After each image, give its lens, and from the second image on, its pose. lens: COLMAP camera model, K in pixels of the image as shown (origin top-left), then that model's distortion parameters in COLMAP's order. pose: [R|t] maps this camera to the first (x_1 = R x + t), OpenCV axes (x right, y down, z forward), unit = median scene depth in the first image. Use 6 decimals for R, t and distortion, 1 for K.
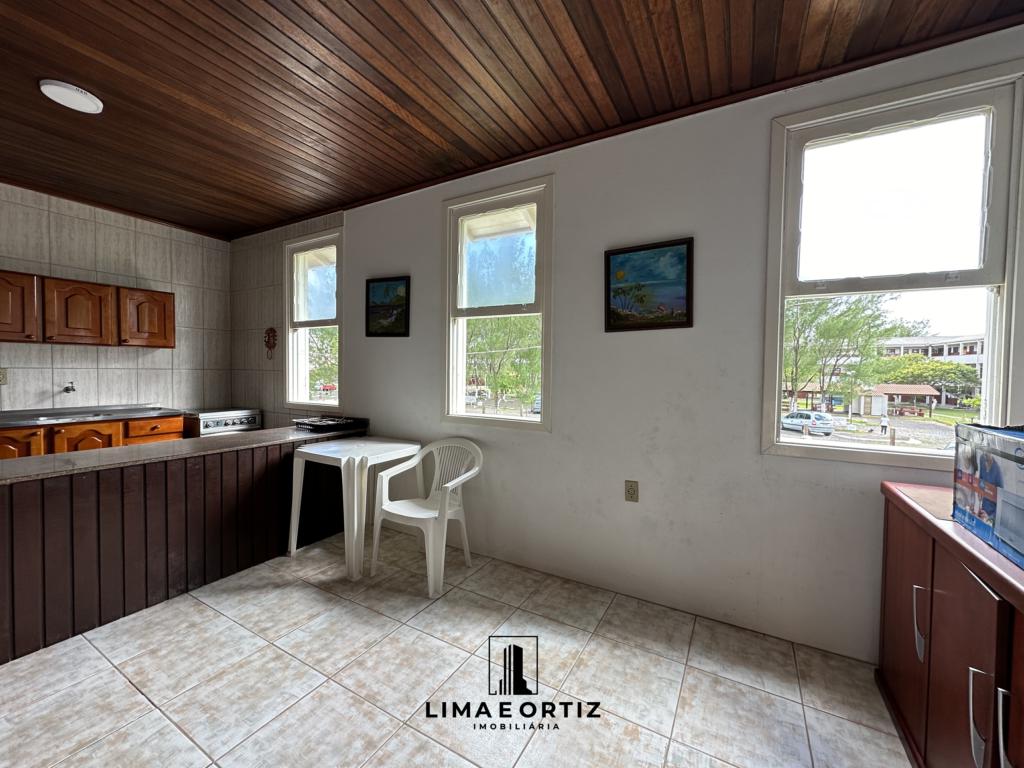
lens RADIAL K [[411.1, 0, 508.3], [0, 411.1, 383.4], [0, 0, 1]] dist [-0.005698, 0.001391]
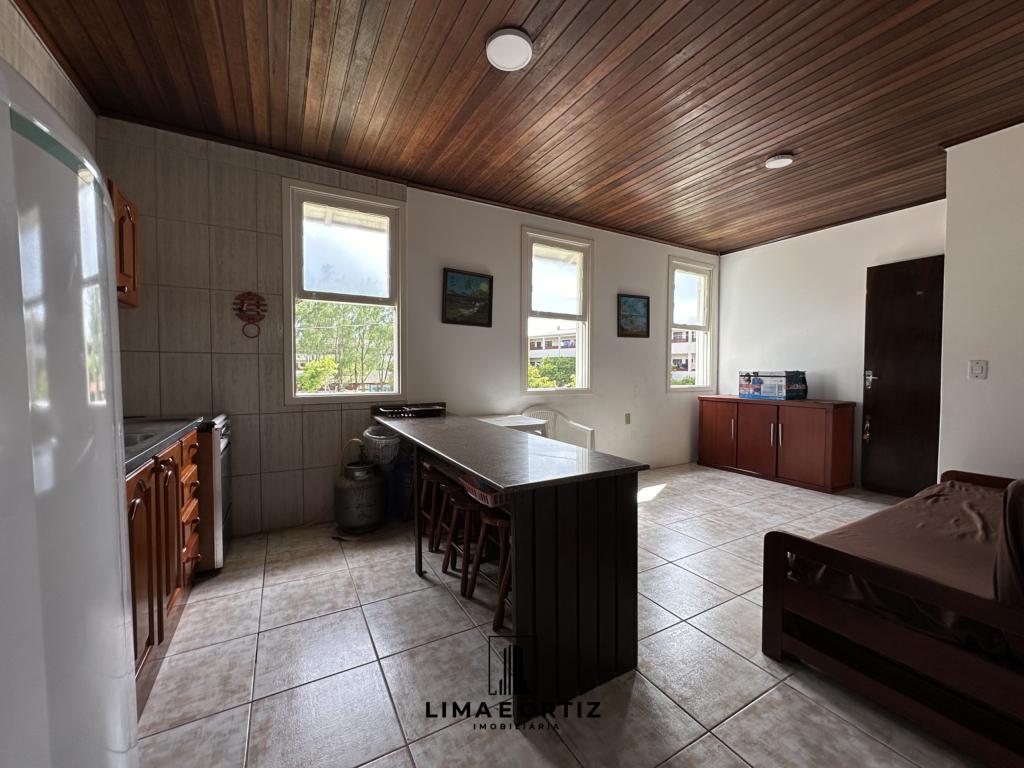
lens RADIAL K [[411.1, 0, 512.1], [0, 411.1, 384.4], [0, 0, 1]] dist [-0.005698, 0.001391]
pose [[0.511740, -0.041896, 0.858118, -1.214147], [0.026712, 0.999103, 0.032849, 0.012302], [-0.858725, 0.006112, 0.512400, 0.339859]]
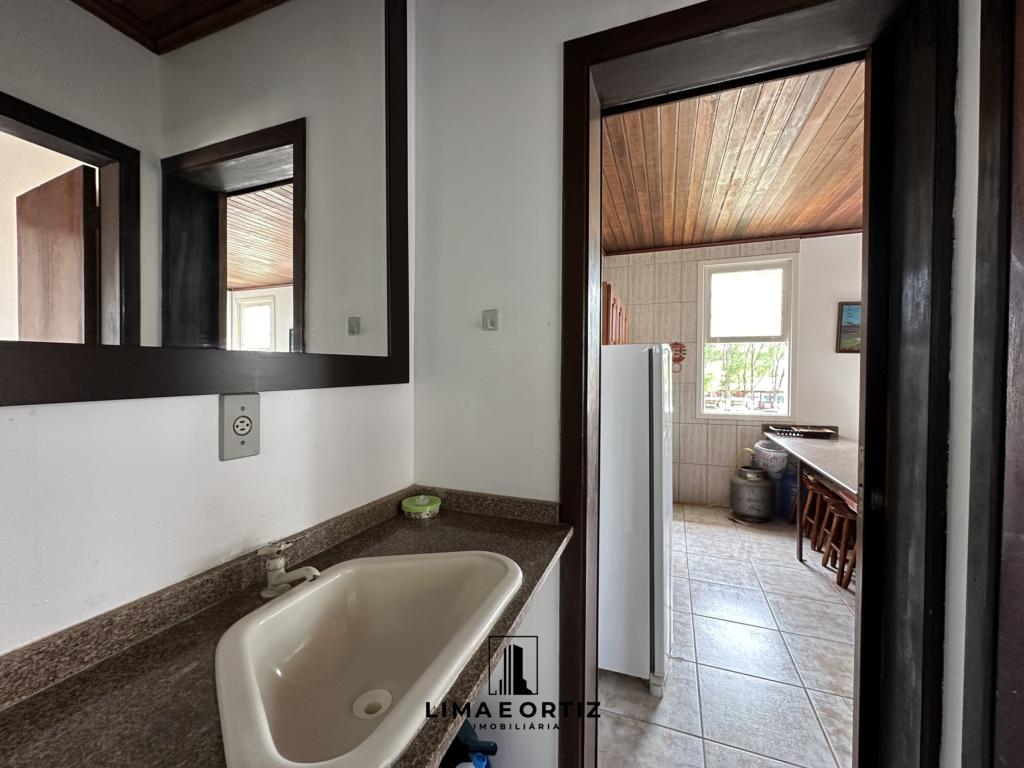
lens RADIAL K [[411.1, 0, 513.4], [0, 411.1, 381.2], [0, 0, 1]] dist [-0.005698, 0.001391]
pose [[0.987626, -0.010252, 0.156494, -1.471746], [0.011535, 0.999907, -0.007288, -0.040774], [-0.156404, 0.009002, 0.987652, 0.035451]]
